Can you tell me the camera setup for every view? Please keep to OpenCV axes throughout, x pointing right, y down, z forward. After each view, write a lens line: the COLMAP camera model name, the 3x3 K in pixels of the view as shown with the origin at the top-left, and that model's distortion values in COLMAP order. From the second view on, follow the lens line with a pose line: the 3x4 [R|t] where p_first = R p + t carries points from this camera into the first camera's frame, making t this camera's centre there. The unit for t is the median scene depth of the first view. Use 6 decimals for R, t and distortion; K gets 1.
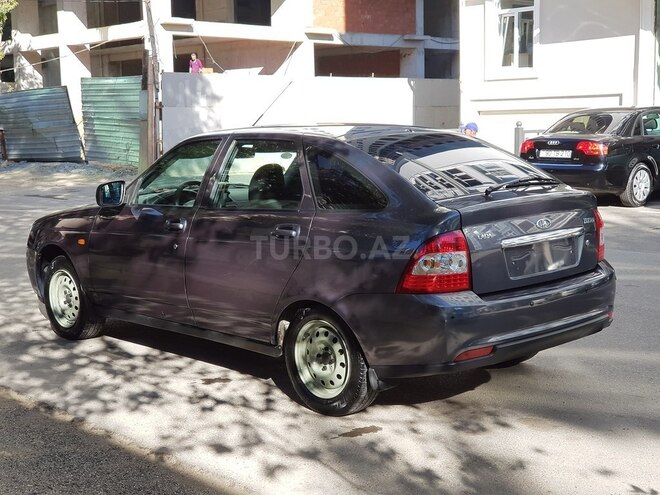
lens RADIAL K [[990.1, 0, 330.0], [0, 990.1, 247.5], [0, 0, 1]] dist [0.063805, -0.026096]
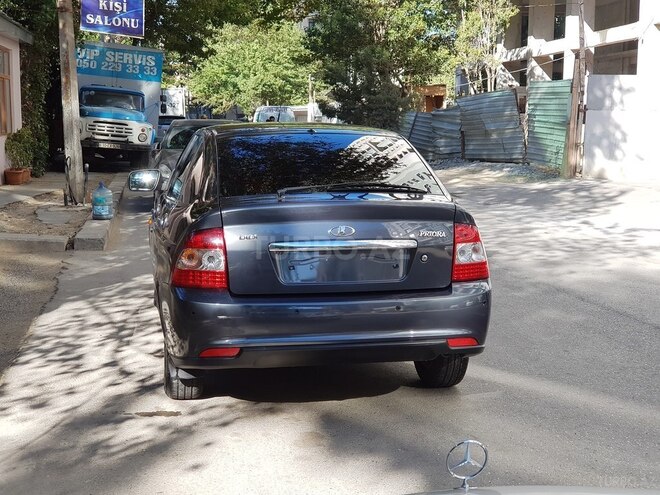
lens RADIAL K [[990.1, 0, 330.0], [0, 990.1, 247.5], [0, 0, 1]] dist [0.063805, -0.026096]
pose [[0.839746, 0.089366, -0.535575, 0.133885], [-0.091549, 0.995545, 0.022574, -0.005173], [0.535206, 0.030075, 0.844186, 0.036611]]
